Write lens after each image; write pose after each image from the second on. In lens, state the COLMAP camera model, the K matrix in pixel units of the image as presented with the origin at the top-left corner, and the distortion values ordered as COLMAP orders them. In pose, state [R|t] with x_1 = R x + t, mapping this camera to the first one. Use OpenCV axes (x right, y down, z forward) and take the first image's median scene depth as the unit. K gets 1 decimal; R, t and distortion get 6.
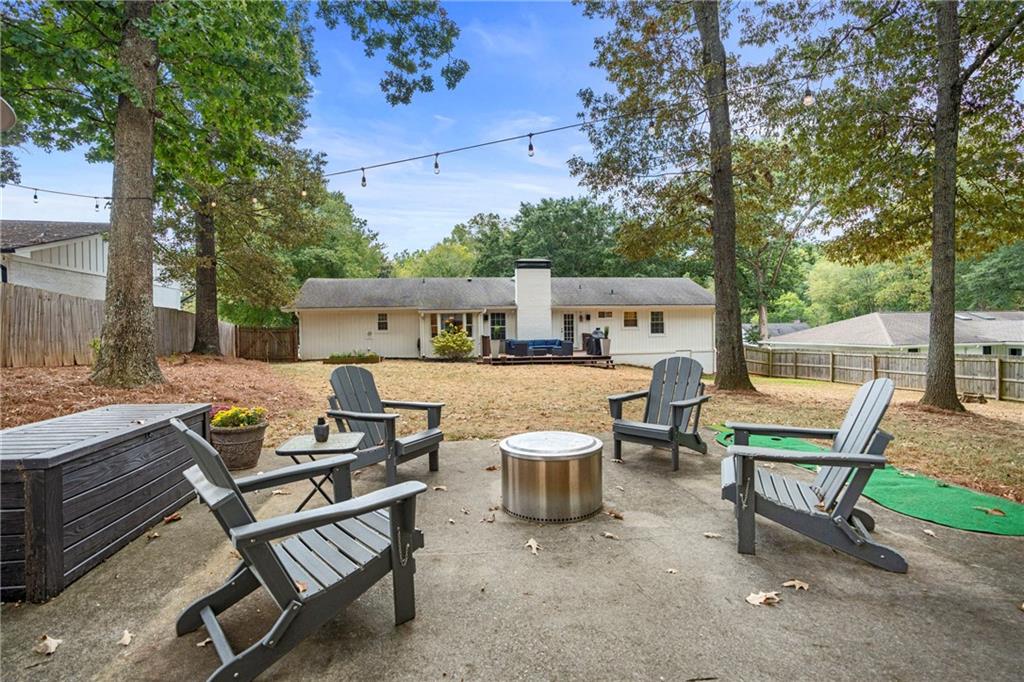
lens RADIAL K [[465.4, 0, 512.4], [0, 465.4, 326.7], [0, 0, 1]] dist [-0.002358, -0.000718]
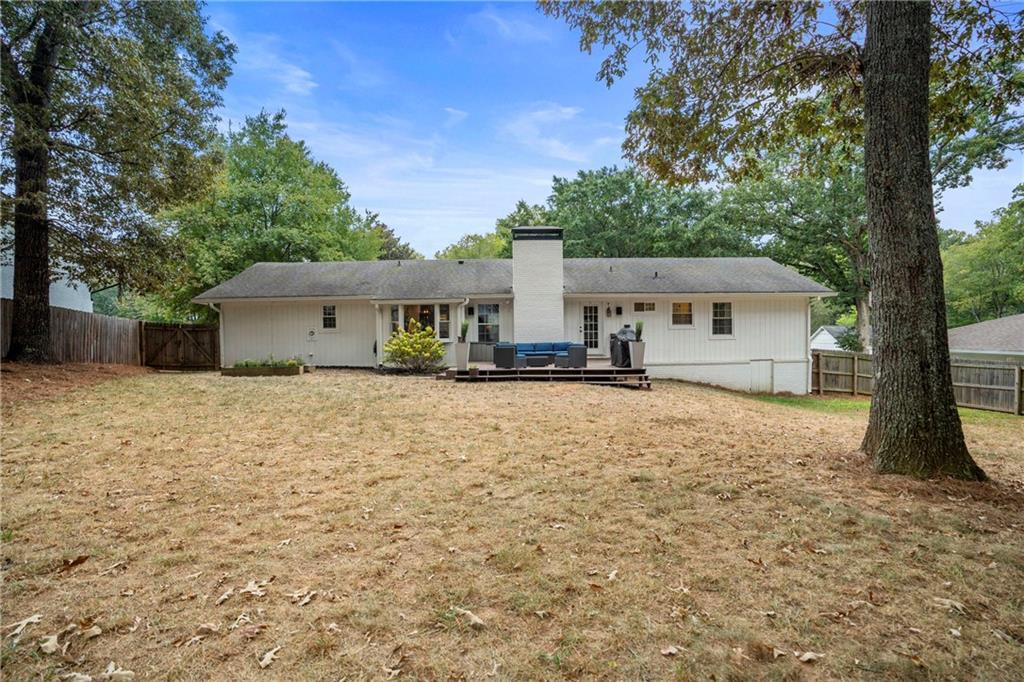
lens RADIAL K [[486.0, 0, 514.2], [0, 486.0, 335.8], [0, 0, 1]] dist [-0.004329, 0.001627]
pose [[0.994426, 0.003792, -0.105365, 0.087139], [-0.002405, 0.999909, 0.013288, 0.008011], [0.105406, -0.012960, 0.994345, 0.272808]]
